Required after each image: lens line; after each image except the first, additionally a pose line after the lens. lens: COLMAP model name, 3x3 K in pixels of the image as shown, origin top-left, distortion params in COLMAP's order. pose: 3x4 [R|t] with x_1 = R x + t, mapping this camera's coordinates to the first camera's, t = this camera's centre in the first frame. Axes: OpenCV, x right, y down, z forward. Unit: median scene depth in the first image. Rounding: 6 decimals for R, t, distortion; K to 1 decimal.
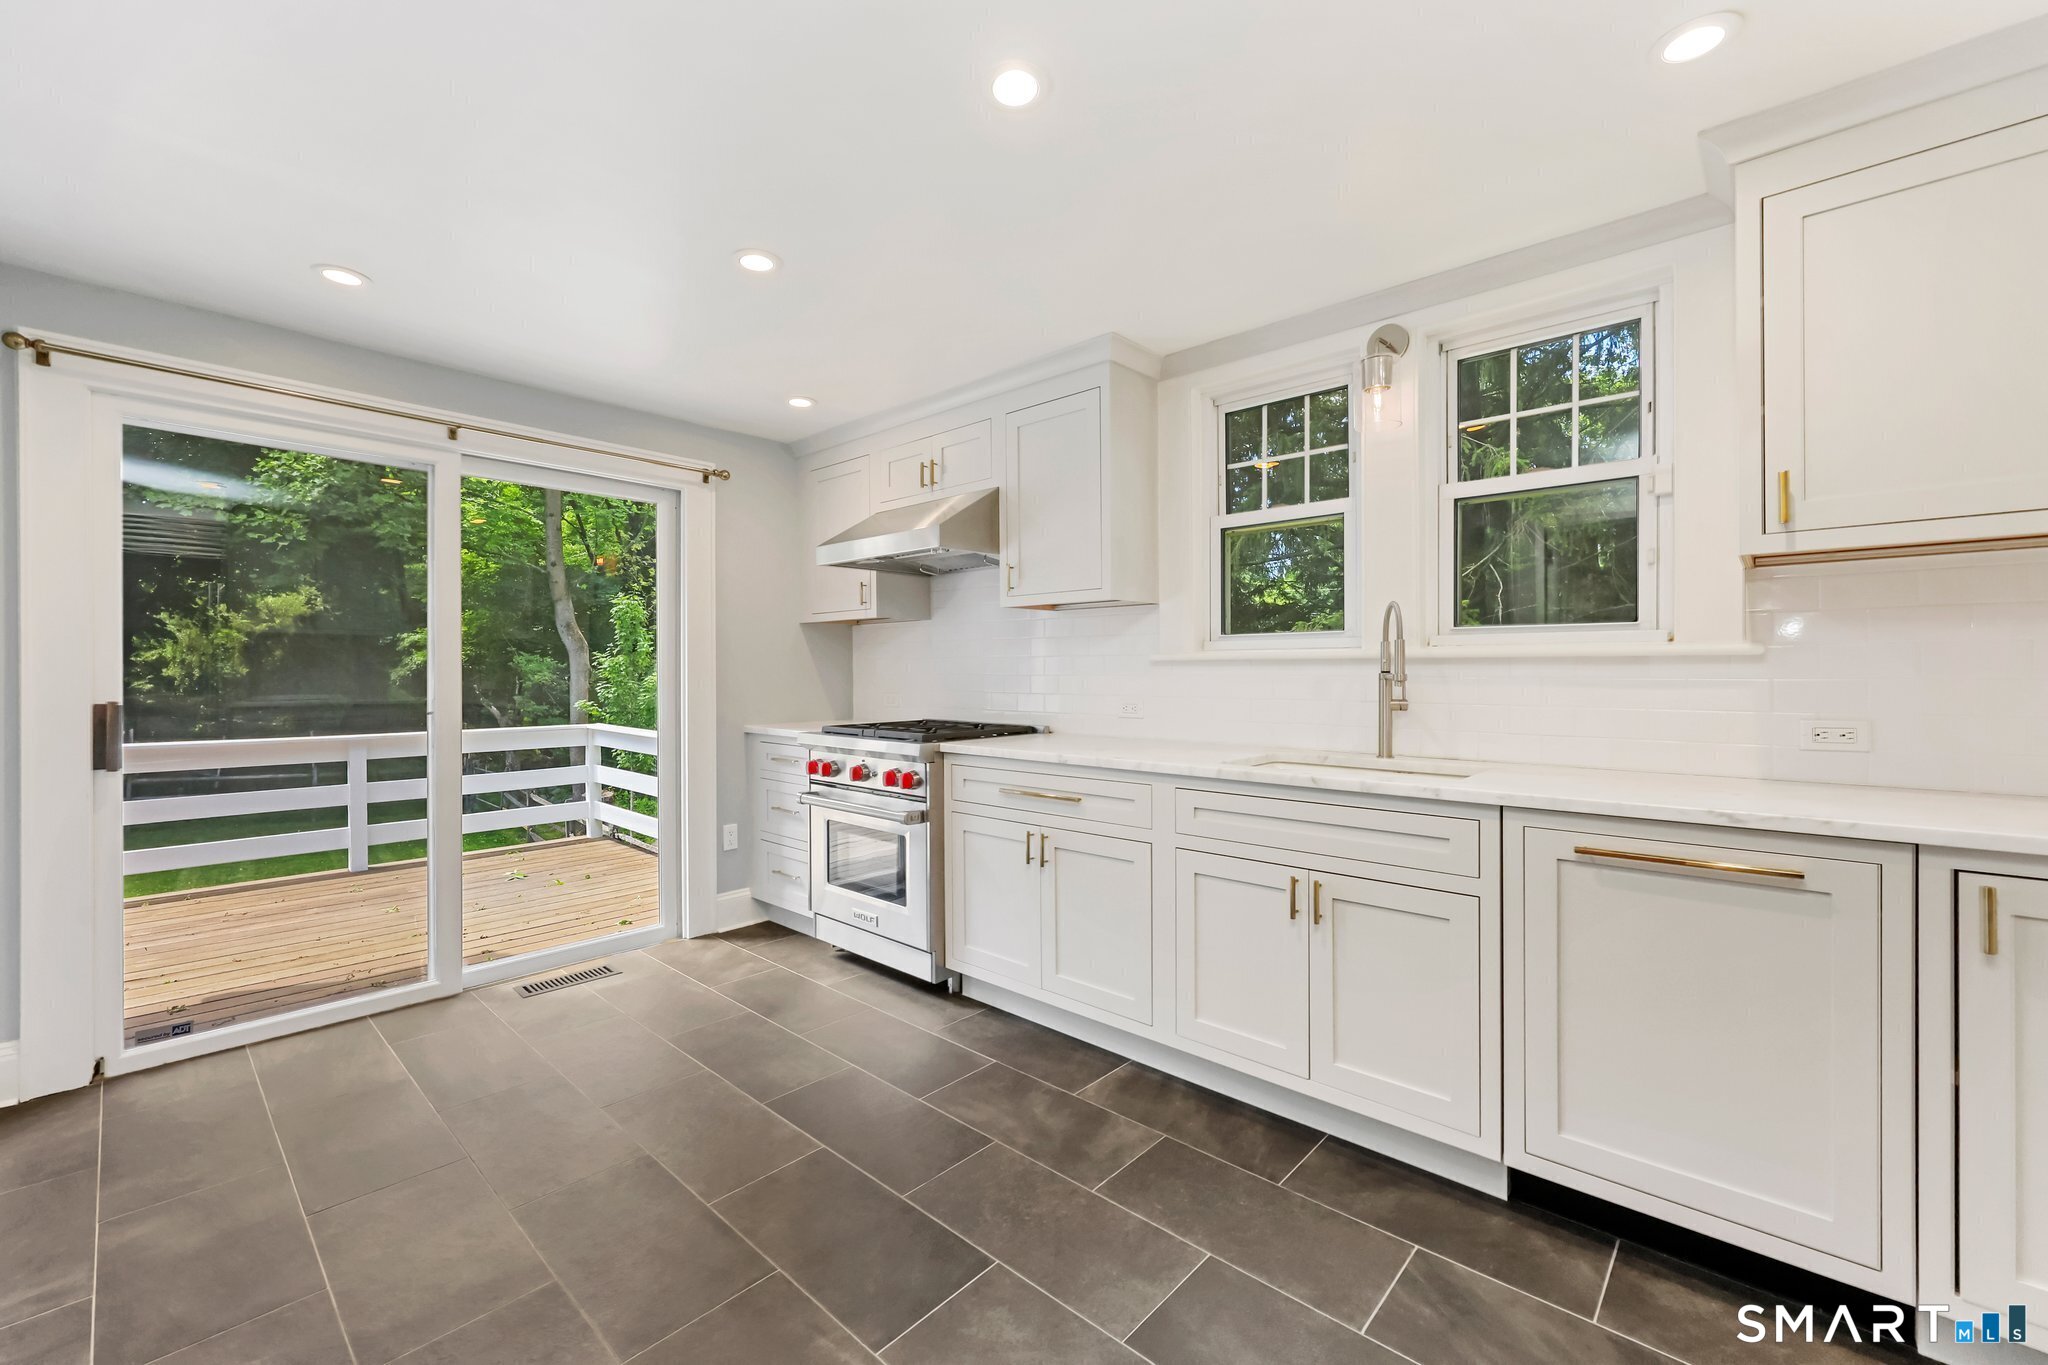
lens RADIAL K [[840.7, 0, 1029.2], [0, 840.7, 675.4], [0, 0, 1]] dist [-0.001313, -0.000212]
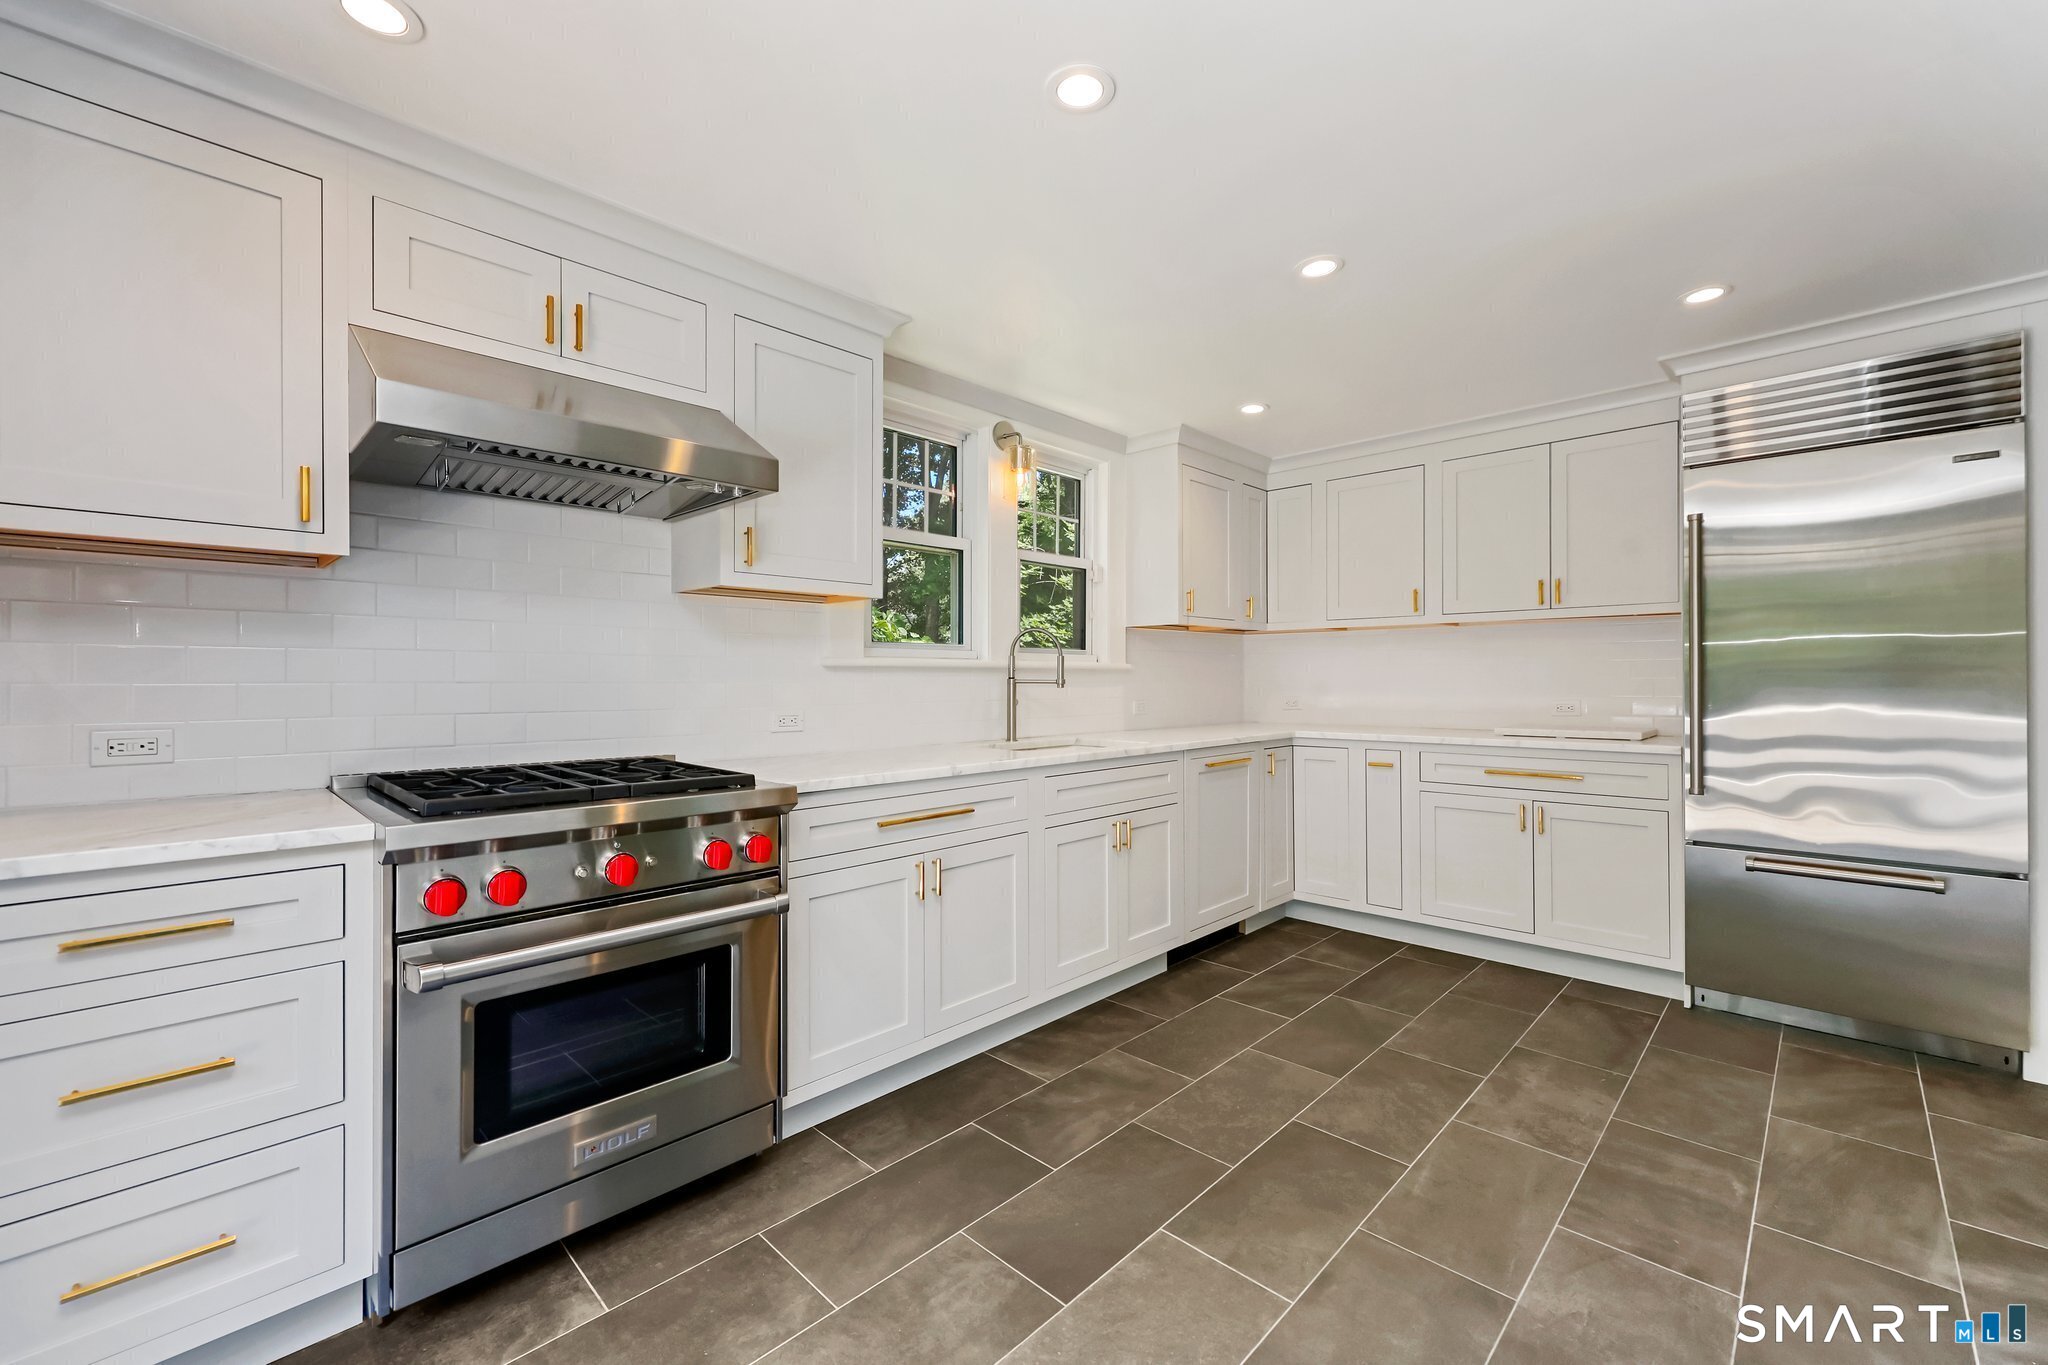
lens RADIAL K [[840.7, 0, 1029.7], [0, 840.7, 676.3], [0, 0, 1]] dist [-0.001313, -0.000212]
pose [[0.021769, 0.002429, 0.999760, -1.035368], [0.005514, 0.999982, -0.002550, -0.003386], [-0.999748, 0.005568, 0.021755, 1.039303]]
